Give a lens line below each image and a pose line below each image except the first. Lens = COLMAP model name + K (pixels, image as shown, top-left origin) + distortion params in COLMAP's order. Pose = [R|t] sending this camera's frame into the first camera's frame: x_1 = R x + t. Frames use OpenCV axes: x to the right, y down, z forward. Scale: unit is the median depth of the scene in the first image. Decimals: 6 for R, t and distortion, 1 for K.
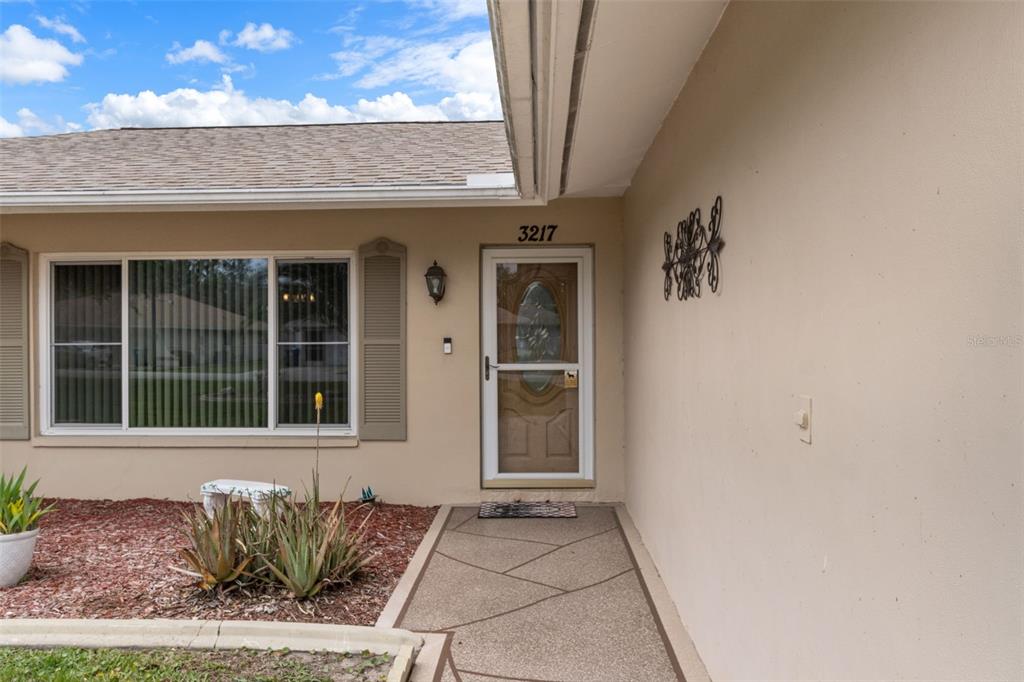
lens RADIAL K [[714.0, 0, 507.8], [0, 714.0, 330.9], [0, 0, 1]] dist [-0.001371, 0.000360]
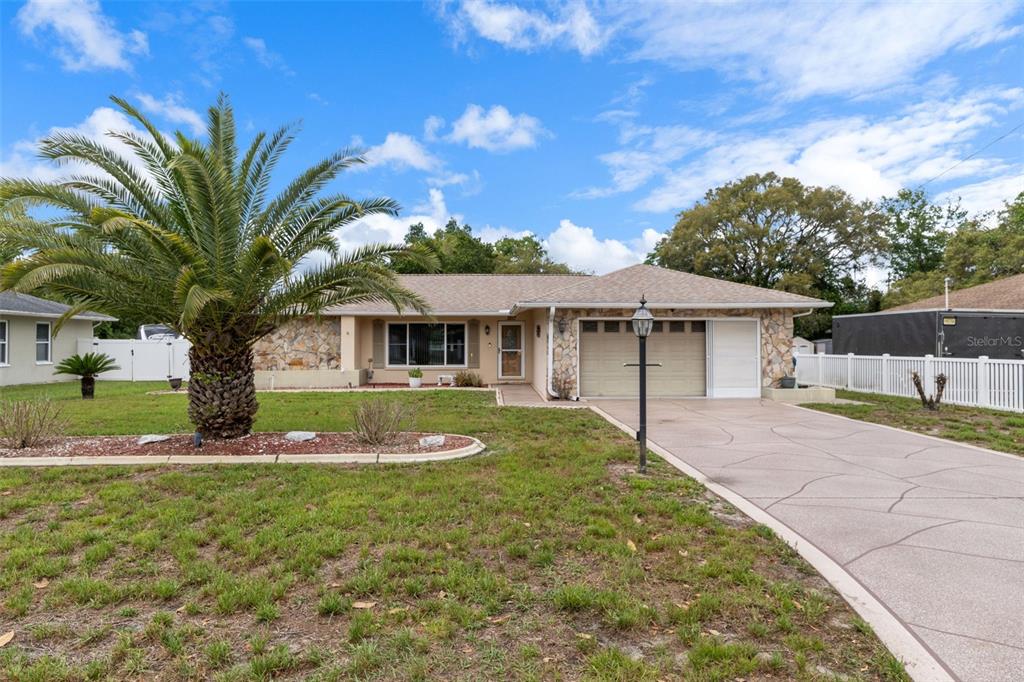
lens RADIAL K [[518.9, 0, 519.6], [0, 518.9, 339.3], [0, 0, 1]] dist [0.000650, 0.000470]
pose [[0.995751, 0.005246, 0.091932, -0.186789], [-0.005029, 0.999984, -0.002588, -0.006338], [-0.091944, 0.002115, 0.995762, -1.985416]]
